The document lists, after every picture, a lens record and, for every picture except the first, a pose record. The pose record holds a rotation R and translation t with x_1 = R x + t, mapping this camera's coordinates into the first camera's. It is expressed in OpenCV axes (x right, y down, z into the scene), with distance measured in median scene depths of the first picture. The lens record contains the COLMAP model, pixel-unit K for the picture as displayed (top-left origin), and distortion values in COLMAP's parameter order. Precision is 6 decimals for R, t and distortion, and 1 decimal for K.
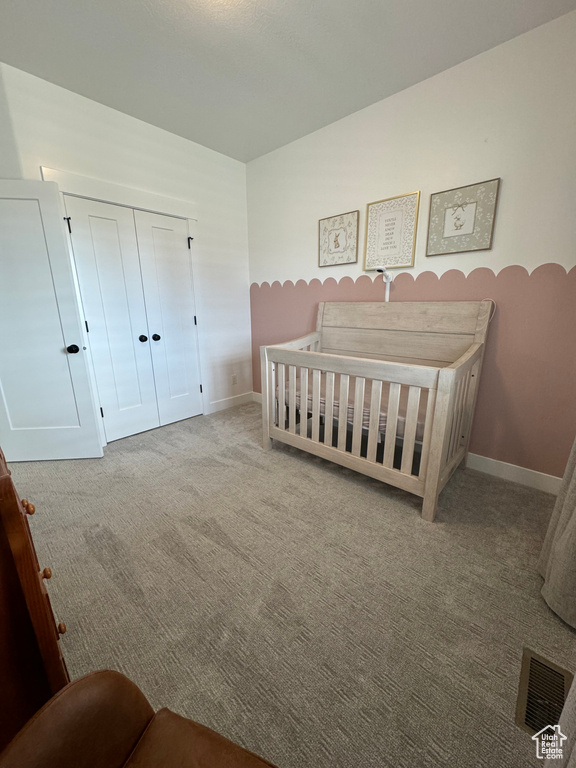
lens RADIAL K [[308.8, 0, 288.4], [0, 308.8, 380.0], [0, 0, 1]] dist [0.003084, -0.000360]
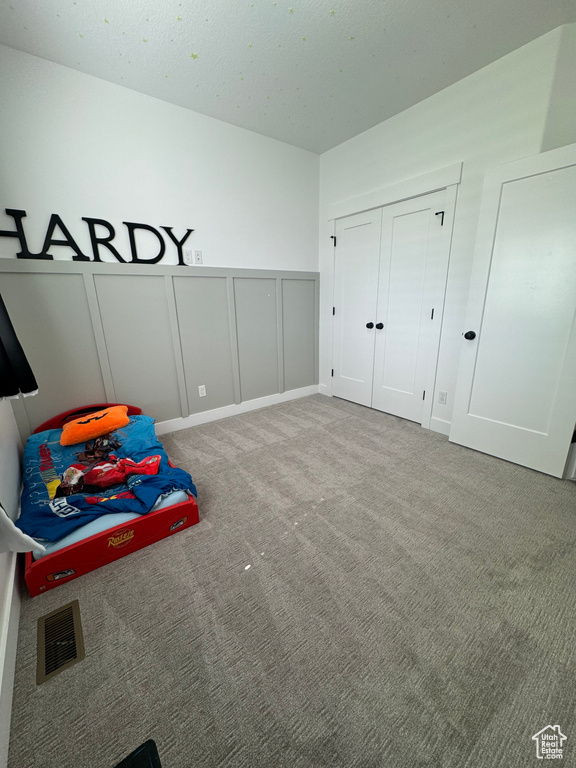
lens RADIAL K [[308.8, 0, 289.1], [0, 308.8, 382.5], [0, 0, 1]] dist [0.003084, -0.000360]
pose [[-0.176710, 0.270546, -0.946350, 0.618050], [-0.233736, 0.922442, 0.307356, -0.190631], [0.956107, 0.275509, -0.099768, 0.770466]]
